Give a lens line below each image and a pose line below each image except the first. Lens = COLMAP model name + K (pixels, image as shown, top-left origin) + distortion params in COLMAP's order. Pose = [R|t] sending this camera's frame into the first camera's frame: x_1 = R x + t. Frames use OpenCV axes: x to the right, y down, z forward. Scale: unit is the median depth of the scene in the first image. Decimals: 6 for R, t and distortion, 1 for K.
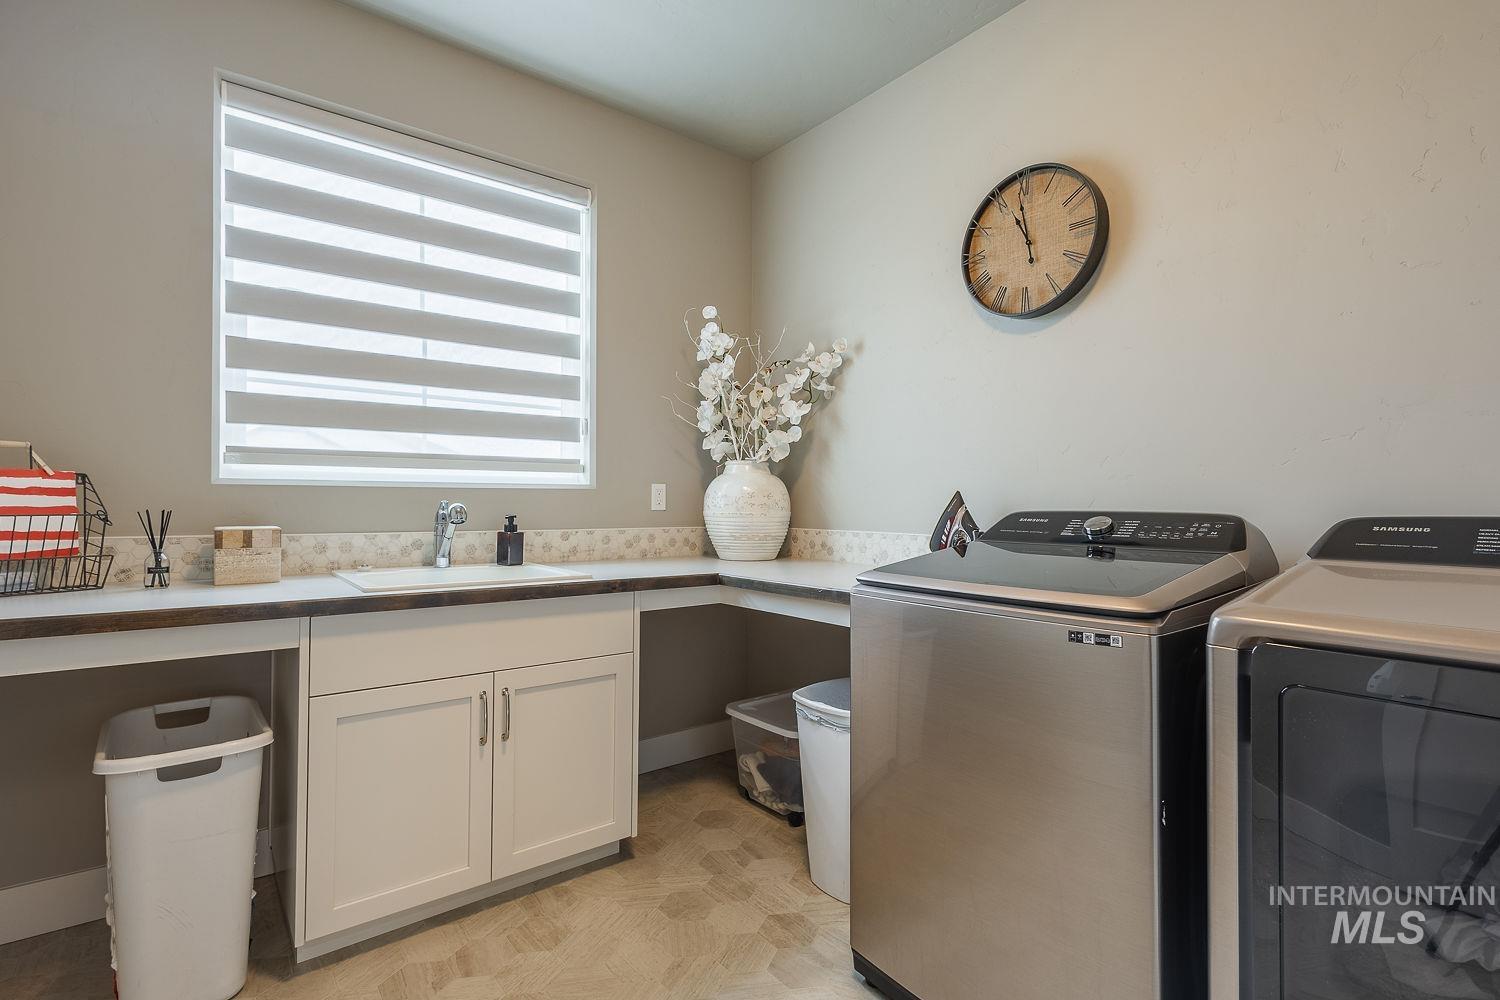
lens RADIAL K [[699.5, 0, 749.5], [0, 699.5, 499.1], [0, 0, 1]] dist [0.008548, -0.002046]
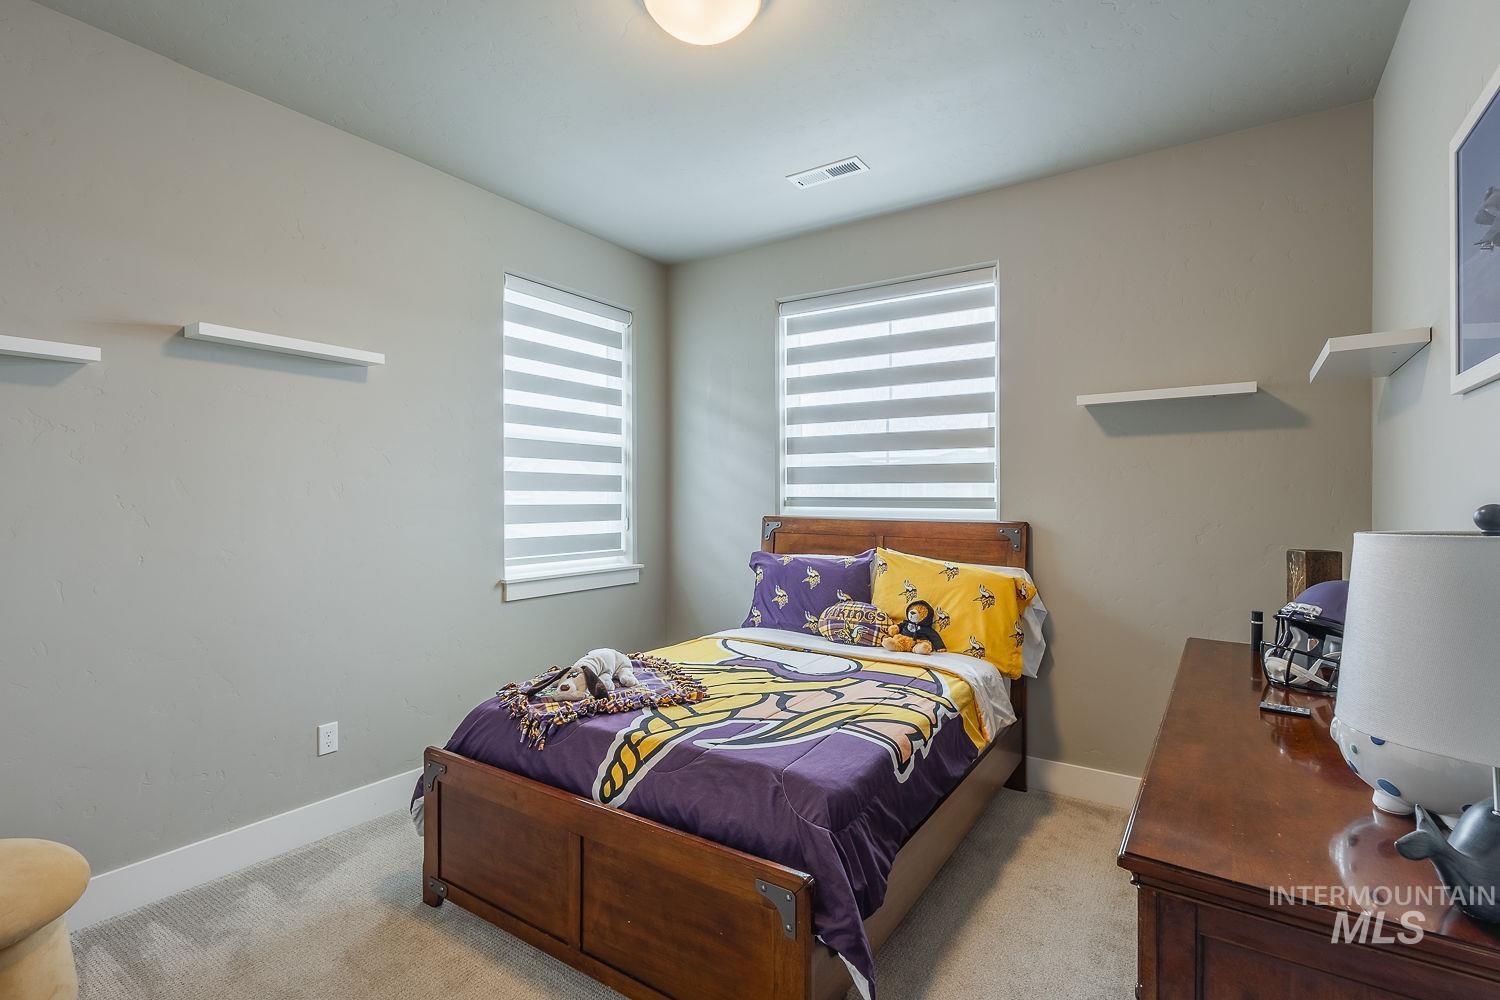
lens RADIAL K [[699.5, 0, 751.0], [0, 699.5, 501.4], [0, 0, 1]] dist [0.008548, -0.002046]
pose [[0.316780, -0.003689, -0.948492, 0.741993], [0.009028, 0.999959, -0.000874, -0.053226], [0.948456, -0.008286, 0.316801, 0.251521]]
